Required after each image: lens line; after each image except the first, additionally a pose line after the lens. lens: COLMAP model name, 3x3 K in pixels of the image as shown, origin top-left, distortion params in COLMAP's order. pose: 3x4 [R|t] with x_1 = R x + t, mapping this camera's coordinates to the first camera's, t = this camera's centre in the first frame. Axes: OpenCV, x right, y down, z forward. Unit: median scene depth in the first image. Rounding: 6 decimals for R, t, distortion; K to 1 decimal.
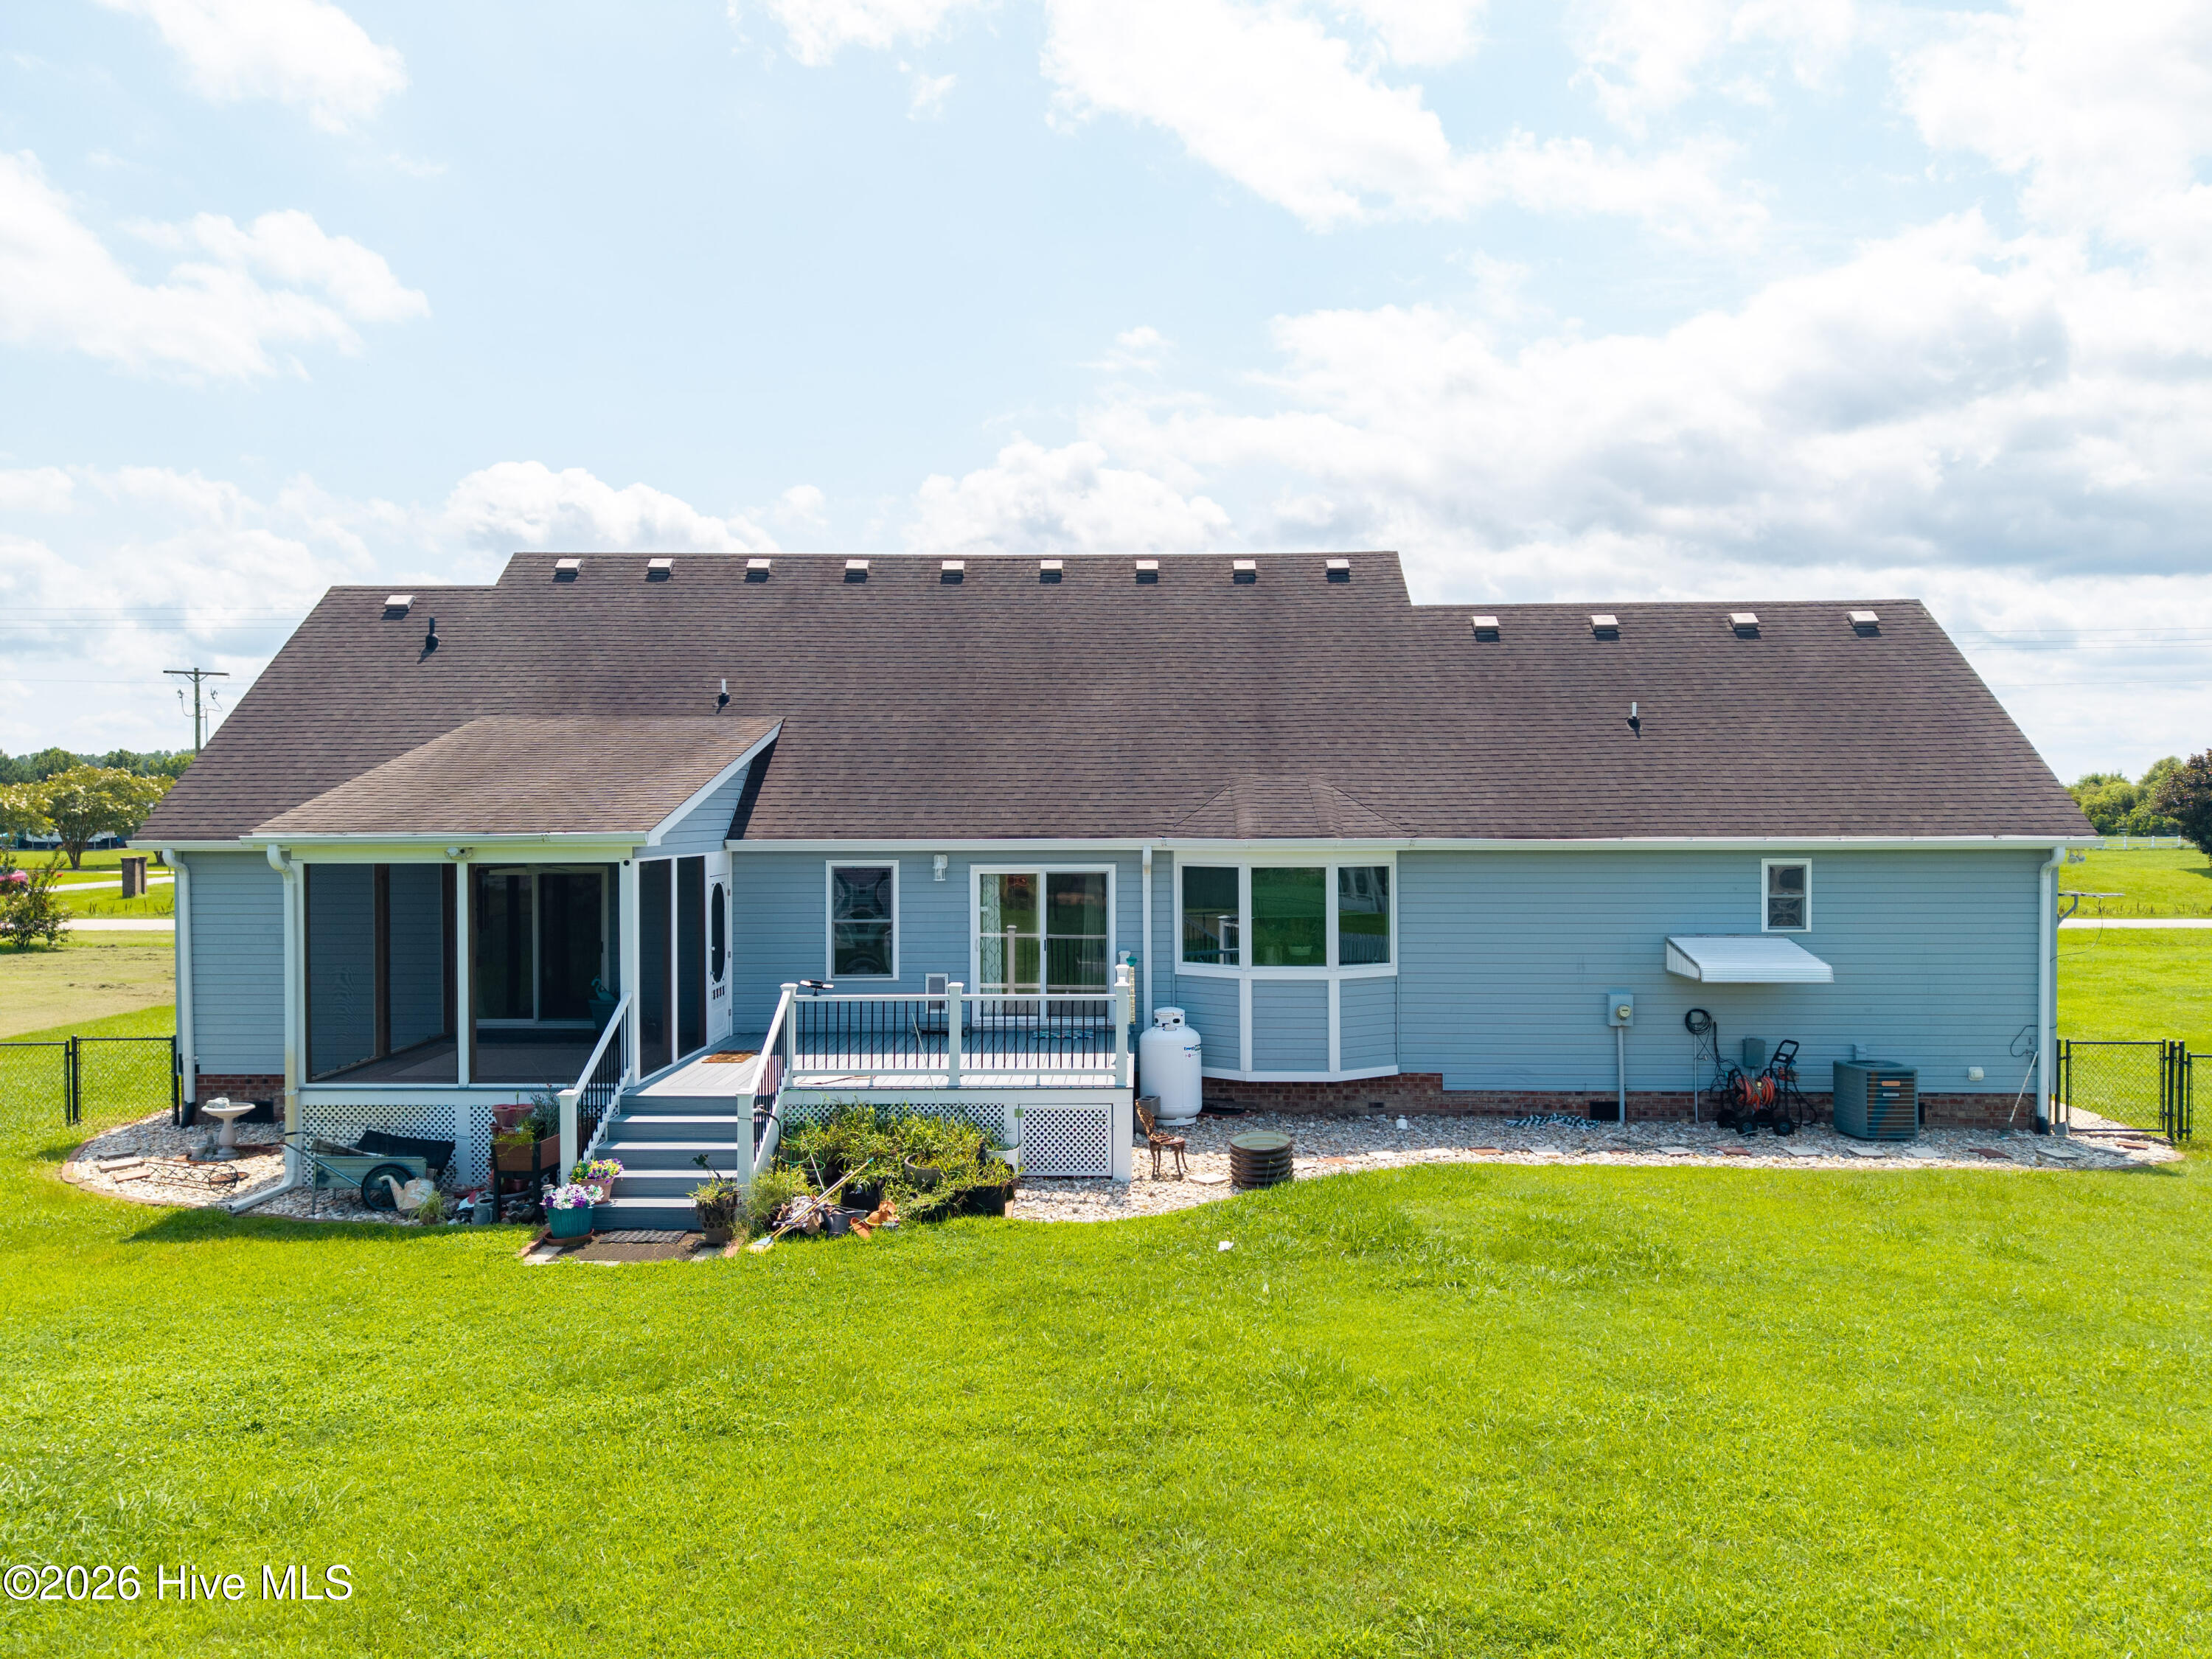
lens RADIAL K [[1494.6, 0, 1106.0], [0, 1494.6, 829.5], [0, 0, 1]] dist [0.019084, -0.030165]
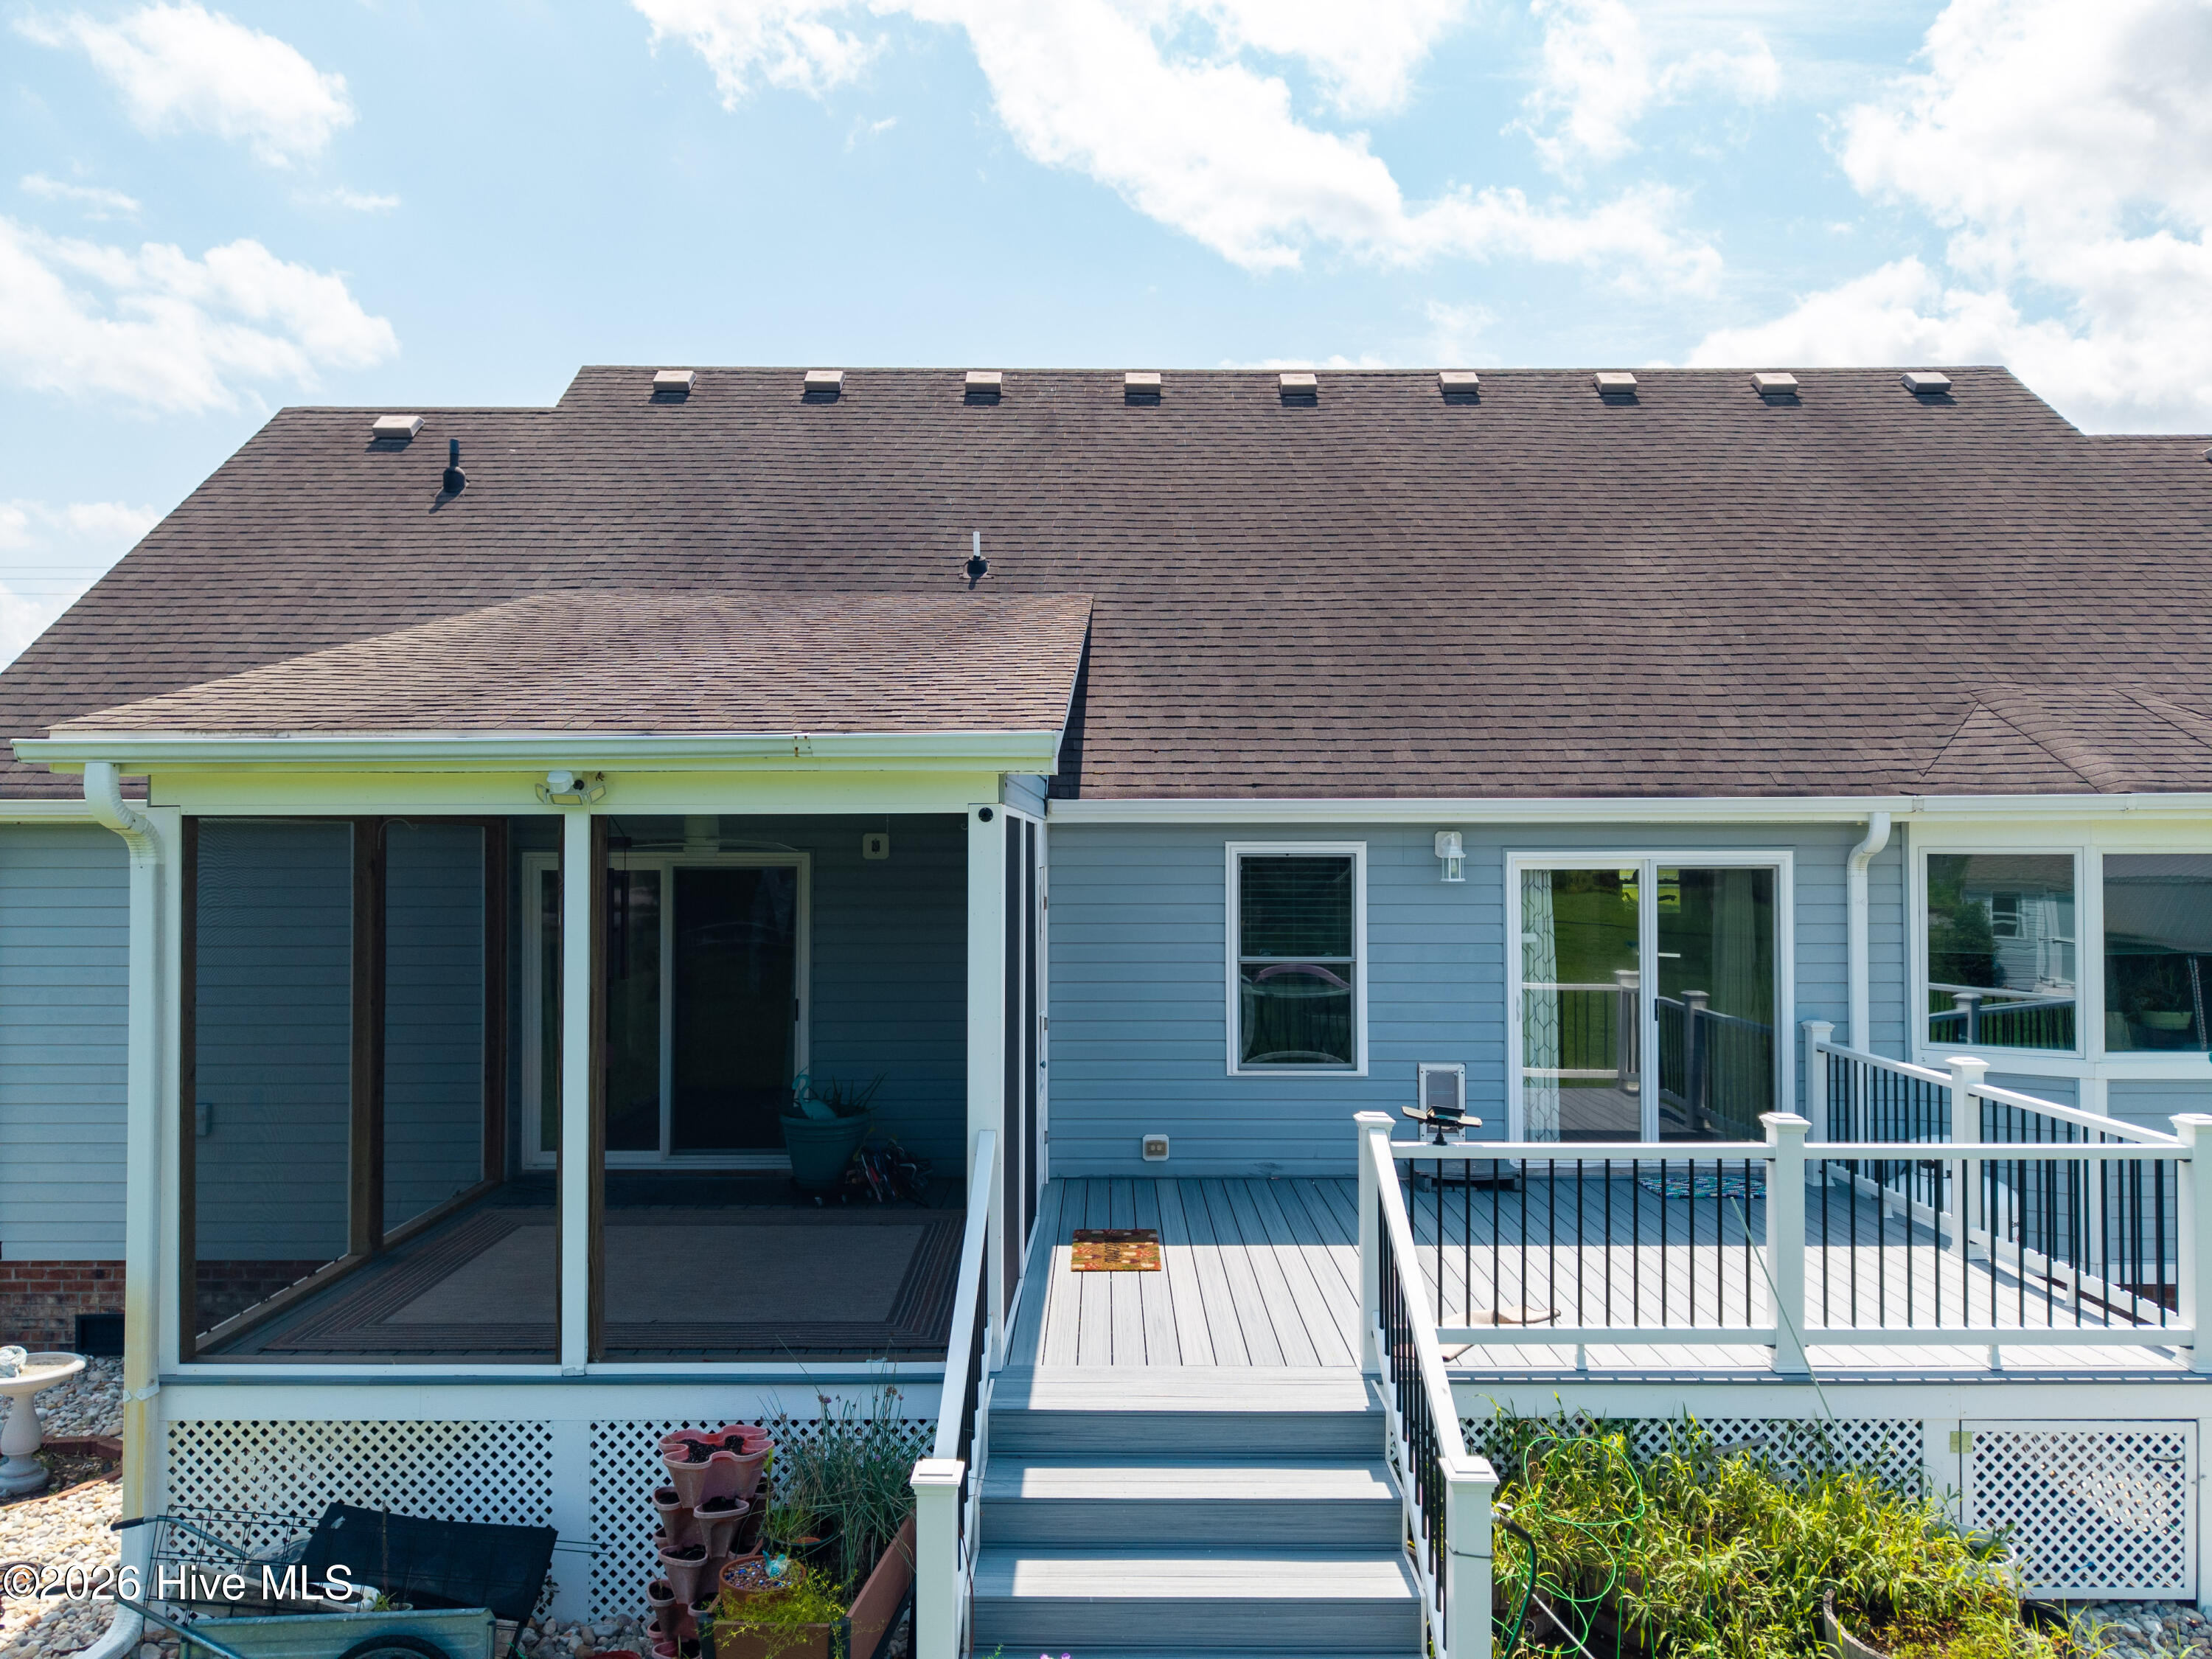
lens RADIAL K [[1487.0, 0, 1074.0], [0, 1487.0, 830.8], [0, 0, 1]] dist [0.073146, -0.072122]
pose [[0.999997, 0.000736, -0.002282, -0.240203], [-0.000794, 0.999673, -0.025568, 0.030270], [0.002262, 0.025569, 0.999670, 0.484640]]
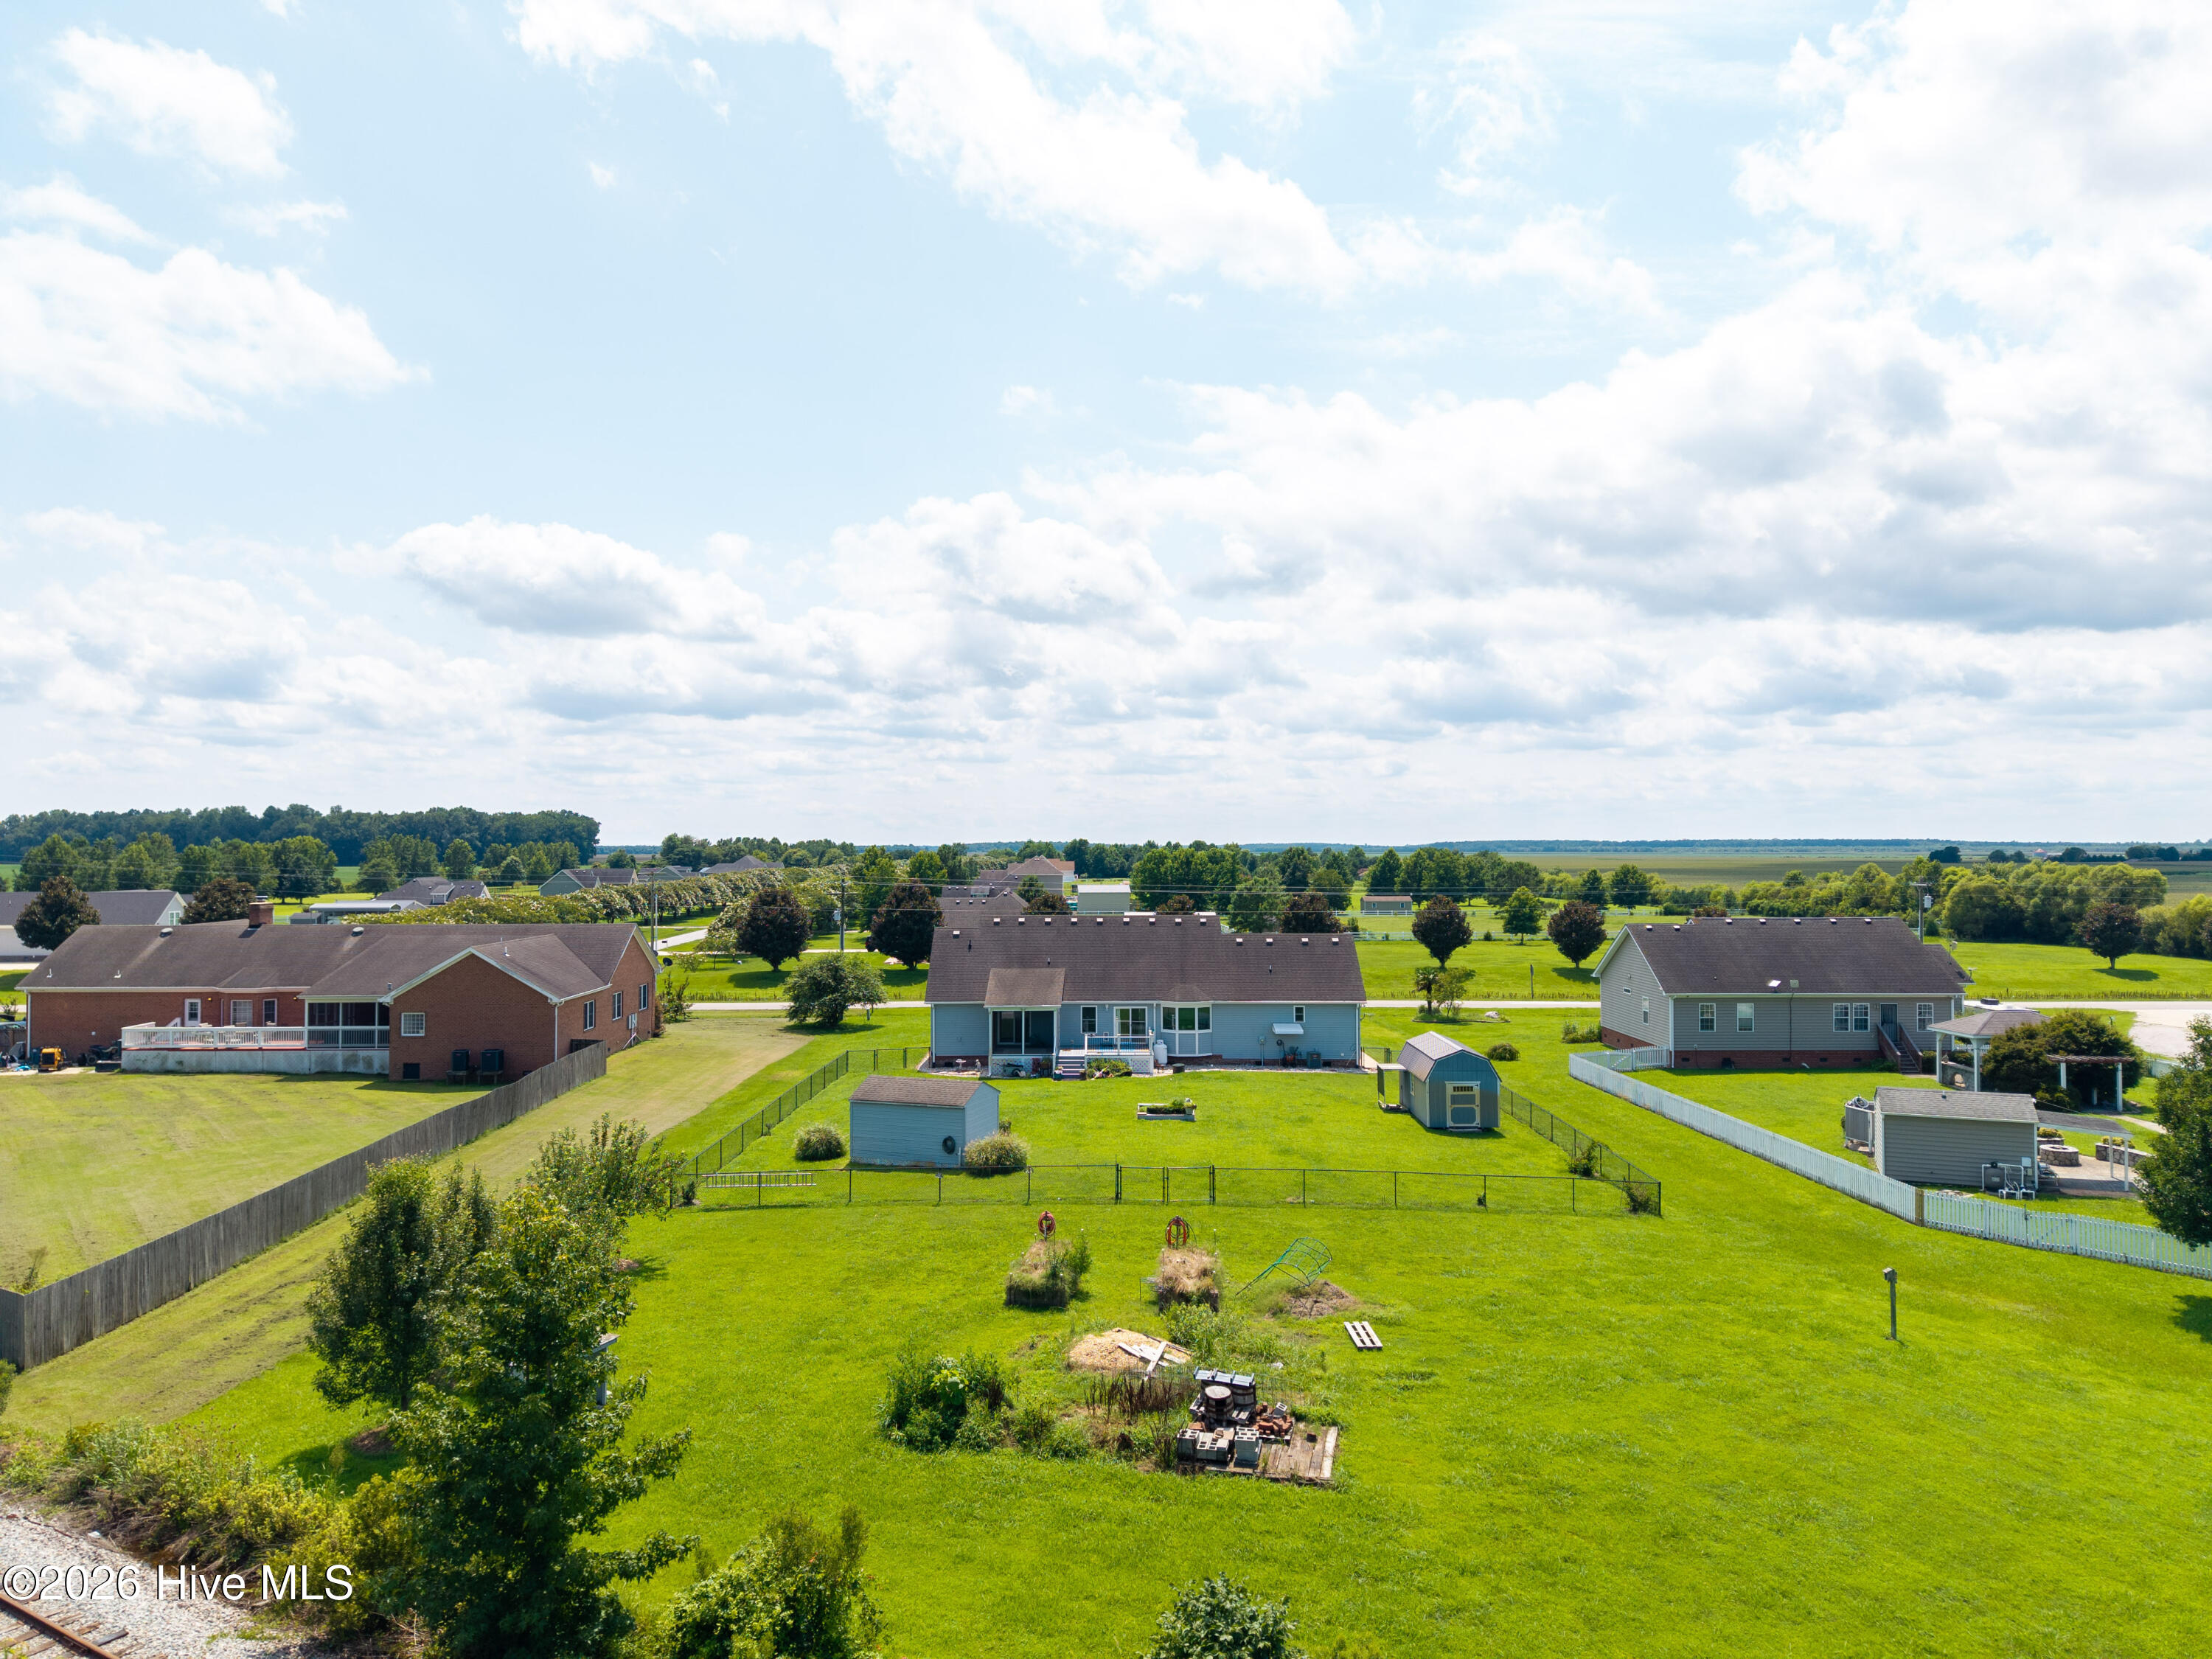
lens RADIAL K [[1497.4, 0, 1115.8], [0, 1497.4, 833.6], [0, 0, 1]] dist [0.054732, -0.068439]
pose [[0.999559, 0.001400, 0.029663, -0.216008], [-0.000608, 0.999643, -0.026703, -0.365022], [-0.029690, 0.026674, 0.999203, -3.379404]]
